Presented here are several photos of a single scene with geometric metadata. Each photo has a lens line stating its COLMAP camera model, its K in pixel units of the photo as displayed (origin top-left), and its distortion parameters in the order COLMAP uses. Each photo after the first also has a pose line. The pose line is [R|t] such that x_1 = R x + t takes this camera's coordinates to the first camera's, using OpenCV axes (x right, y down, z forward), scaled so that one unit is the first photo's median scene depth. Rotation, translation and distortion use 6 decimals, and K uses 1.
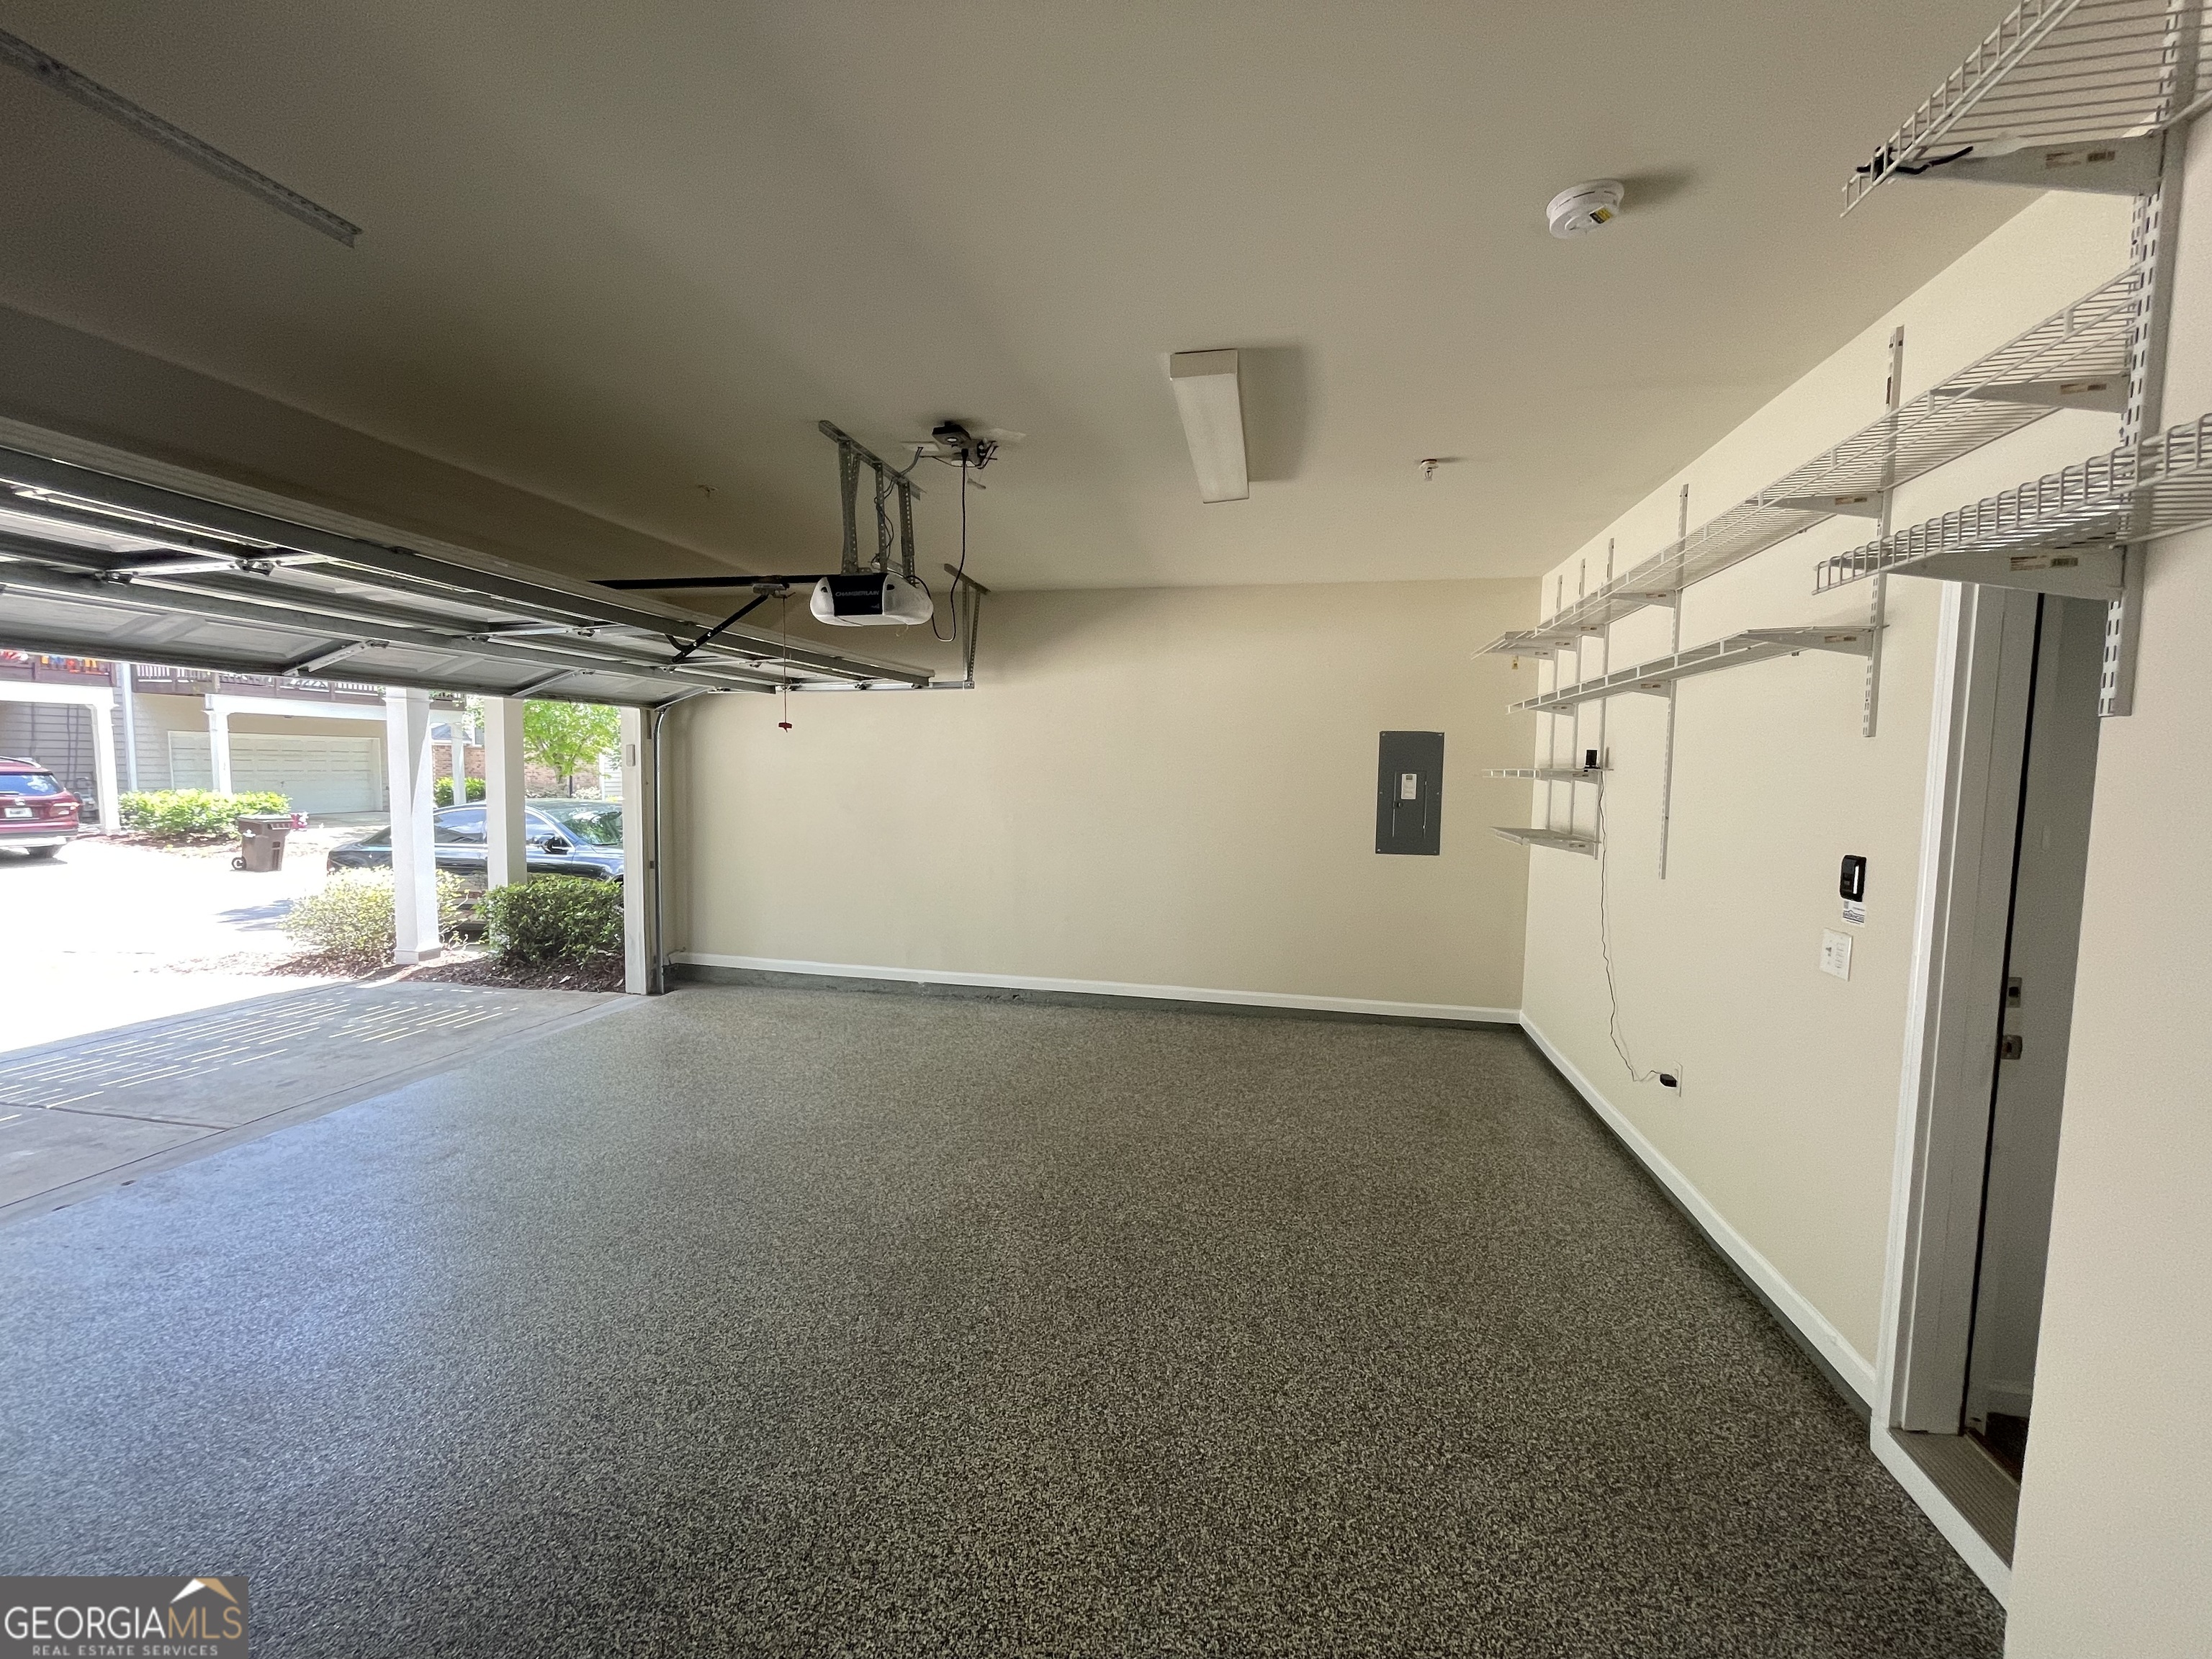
lens RADIAL K [[871.5, 0, 1106.0], [0, 871.5, 829.5], [0, 0, 1]] dist [-0.007315, -0.000510]
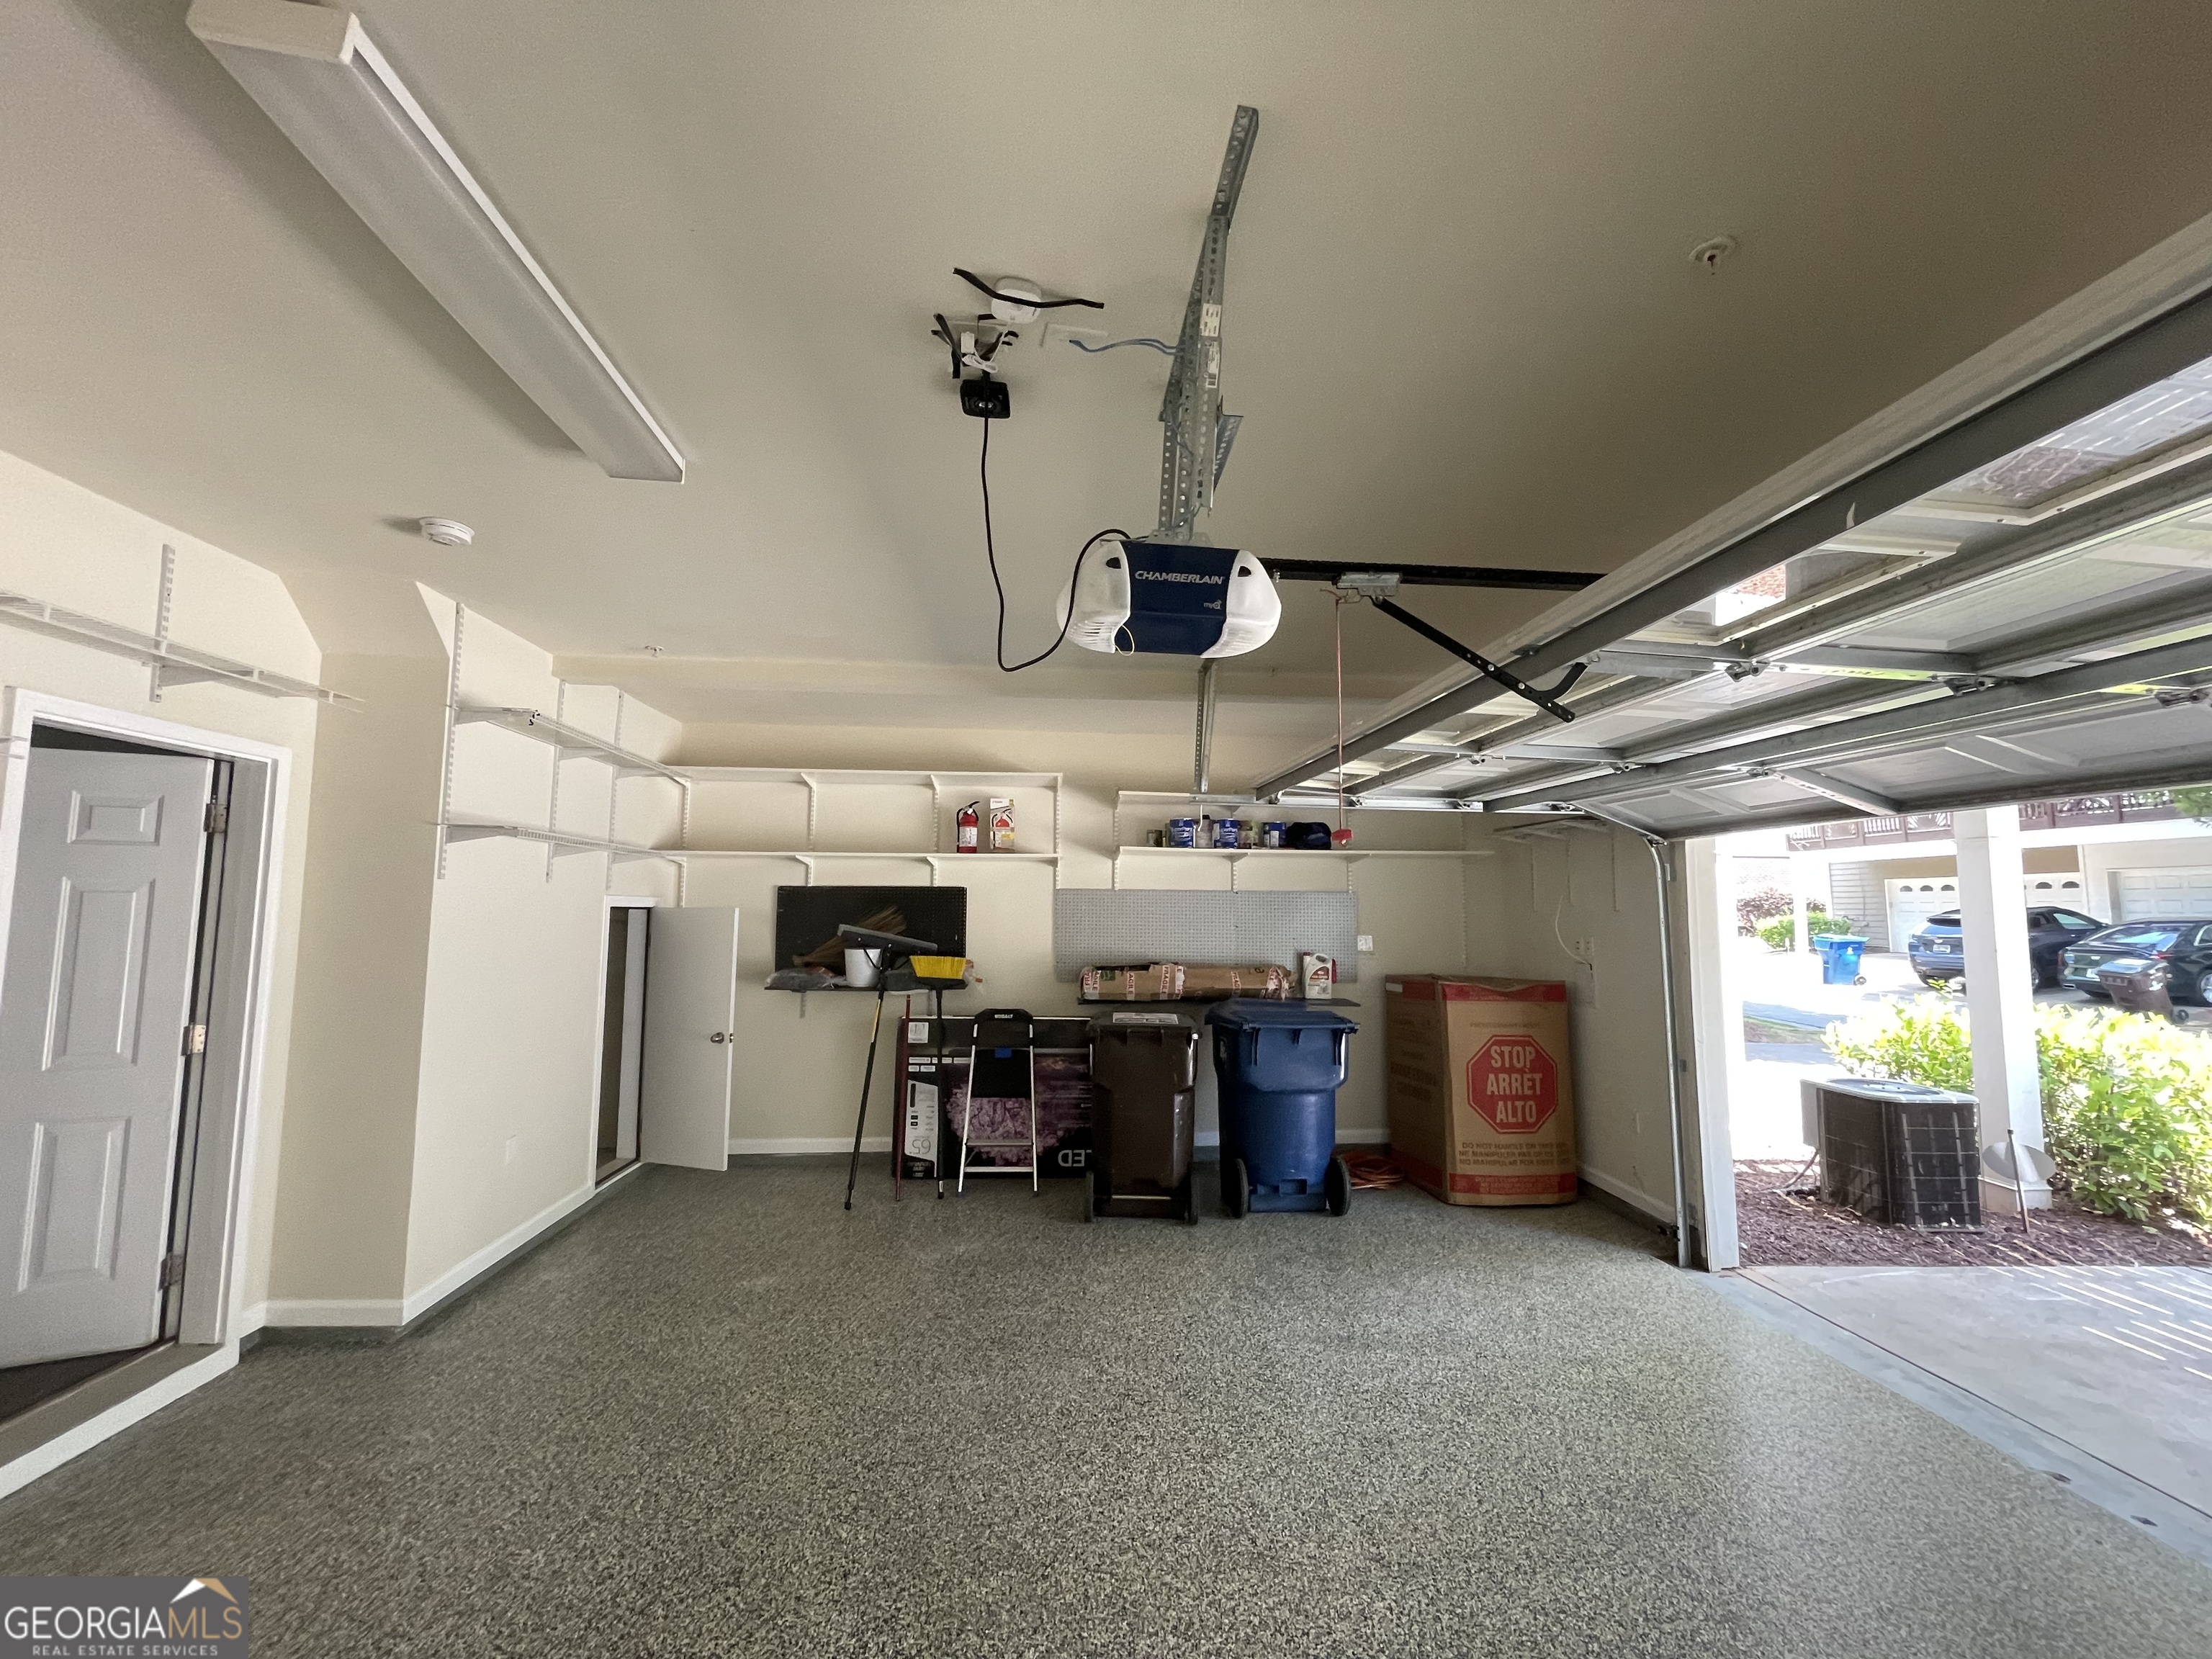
lens RADIAL K [[871.5, 0, 1106.0], [0, 871.5, 829.5], [0, 0, 1]] dist [-0.007315, -0.000510]
pose [[-0.957817, -0.051186, -0.282782, -0.114080], [-0.044913, 0.998581, -0.028626, -0.138170], [0.283846, -0.014718, -0.958757, 2.014978]]
